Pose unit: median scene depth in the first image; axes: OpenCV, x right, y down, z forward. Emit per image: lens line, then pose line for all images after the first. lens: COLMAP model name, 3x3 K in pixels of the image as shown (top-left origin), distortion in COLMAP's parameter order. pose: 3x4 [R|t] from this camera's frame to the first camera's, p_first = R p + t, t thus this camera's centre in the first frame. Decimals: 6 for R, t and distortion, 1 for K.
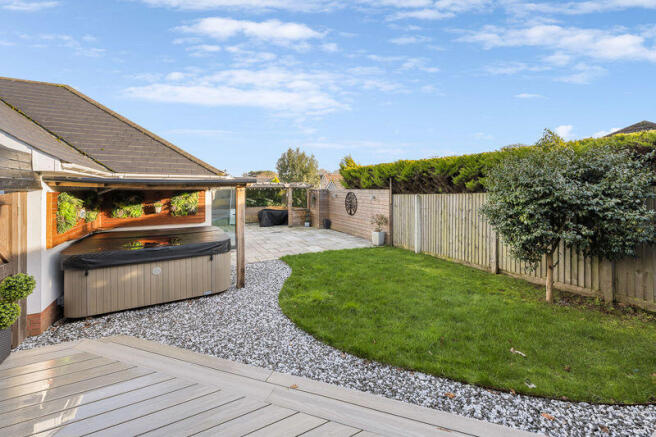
lens RADIAL K [[270.7, 0, 328.3], [0, 270.7, 187.3], [0, 0, 1]] dist [0.000449, 0.000044]
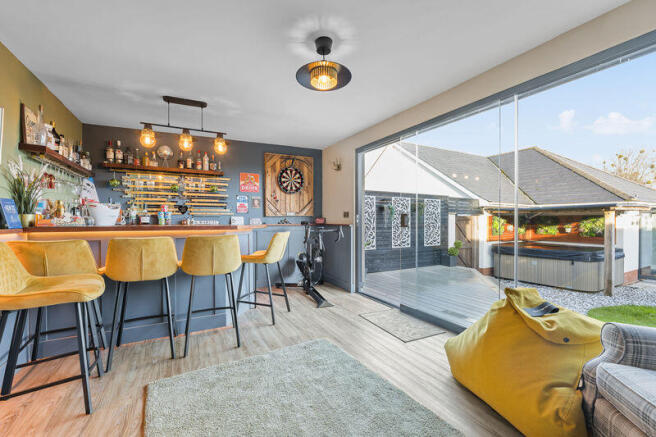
lens RADIAL K [[266.3, 0, 328.0], [0, 266.3, 218.5], [0, 0, 1]] dist [0.000088, 0.000022]
pose [[0.000976, -0.001351, -0.999999, 0.721014], [0.001470, 0.999998, -0.001350, 0.026929], [0.999998, -0.001468, 0.000978, -0.192511]]
